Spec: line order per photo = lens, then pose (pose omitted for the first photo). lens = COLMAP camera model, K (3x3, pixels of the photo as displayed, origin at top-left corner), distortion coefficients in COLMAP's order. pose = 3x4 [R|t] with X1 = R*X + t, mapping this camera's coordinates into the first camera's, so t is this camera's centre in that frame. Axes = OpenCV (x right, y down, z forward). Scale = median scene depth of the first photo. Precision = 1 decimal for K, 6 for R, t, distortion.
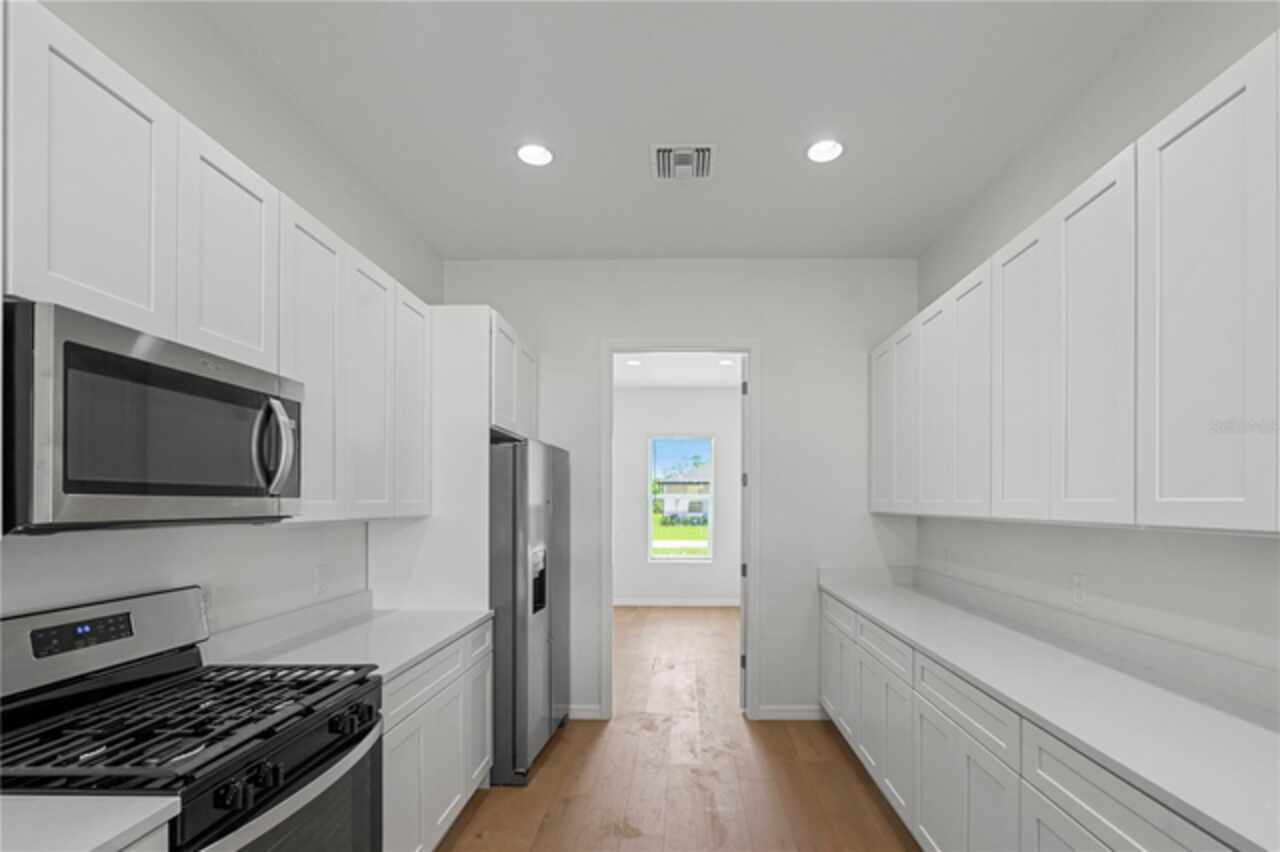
lens RADIAL K [[584.1, 0, 683.6], [0, 584.1, 503.9], [0, 0, 1]] dist [0.000214, 0.000561]
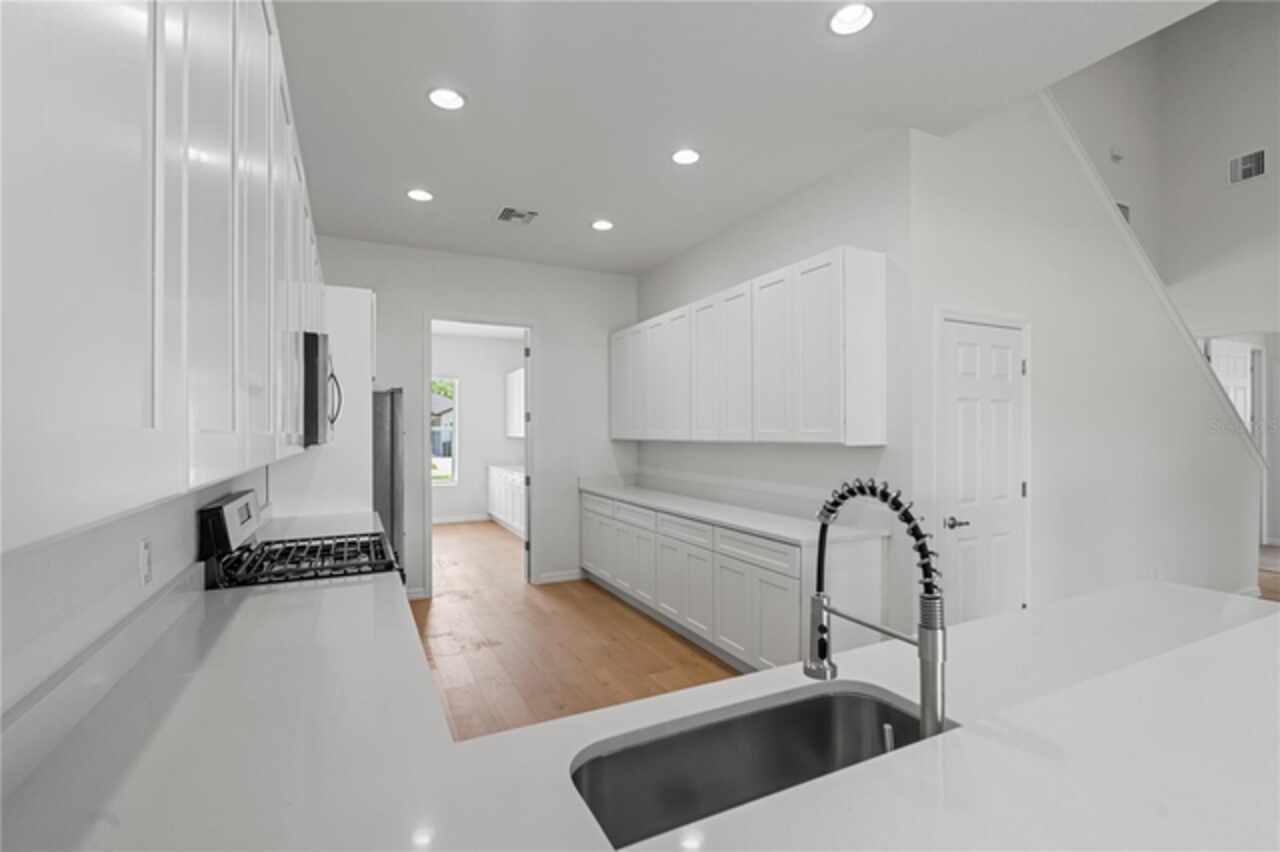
lens RADIAL K [[584.1, 0, 638.3], [0, 584.1, 435.8], [0, 0, 1]] dist [0.000214, 0.000561]
pose [[0.888634, -0.006958, 0.458565, -0.324510], [0.006463, 0.999976, 0.002649, 0.002510], [-0.458572, 0.000610, 0.888657, -0.401340]]
